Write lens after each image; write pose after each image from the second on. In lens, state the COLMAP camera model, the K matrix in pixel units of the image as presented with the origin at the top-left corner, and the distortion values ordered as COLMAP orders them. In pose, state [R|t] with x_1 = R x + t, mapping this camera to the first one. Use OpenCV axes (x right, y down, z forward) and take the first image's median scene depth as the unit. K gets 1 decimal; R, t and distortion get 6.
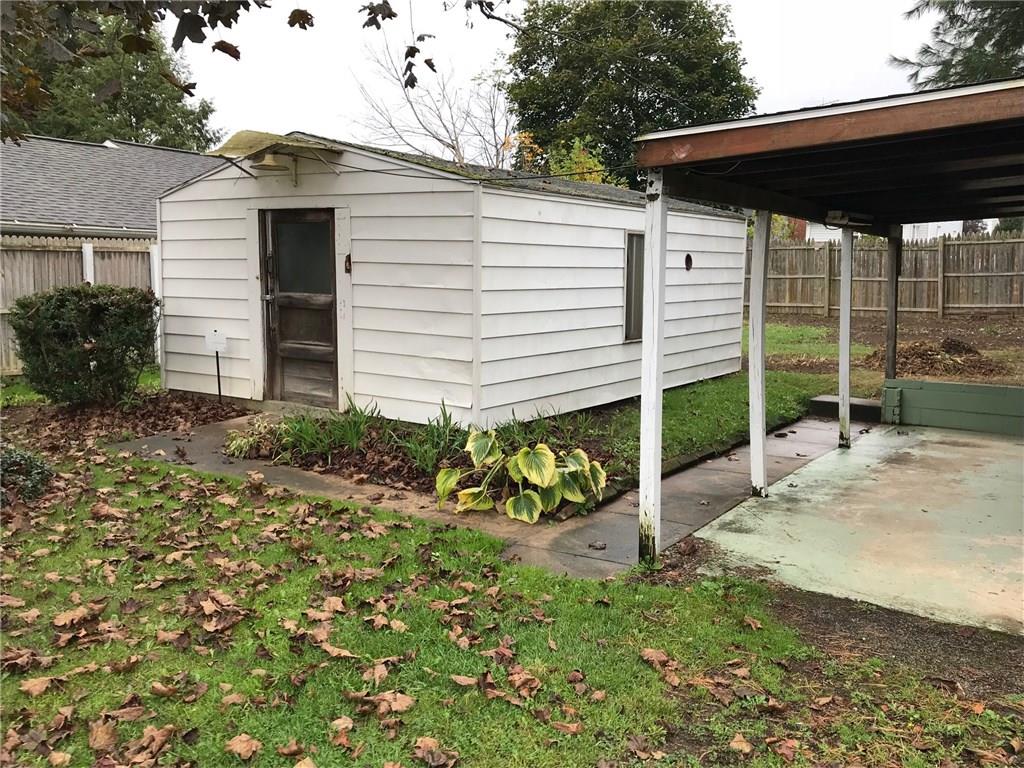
lens RADIAL K [[931.1, 0, 512.0], [0, 931.1, 384.0], [0, 0, 1]] dist [0.035509, -0.005152]
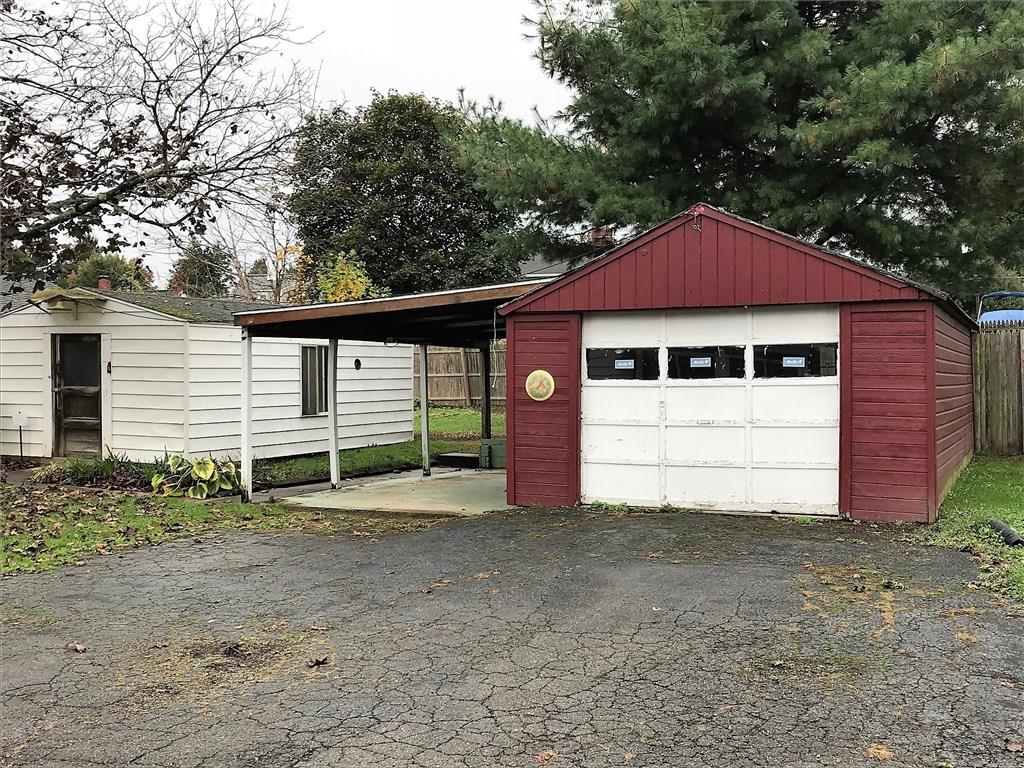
lens RADIAL K [[1160.1, 0, 512.0], [0, 1160.1, 384.0], [0, 0, 1]] dist [0.210059, -0.772624]
pose [[0.991079, -0.012633, 0.132675, 0.239916], [0.027130, 0.993777, -0.108036, 0.135503], [-0.130484, 0.110671, 0.985254, -1.071514]]
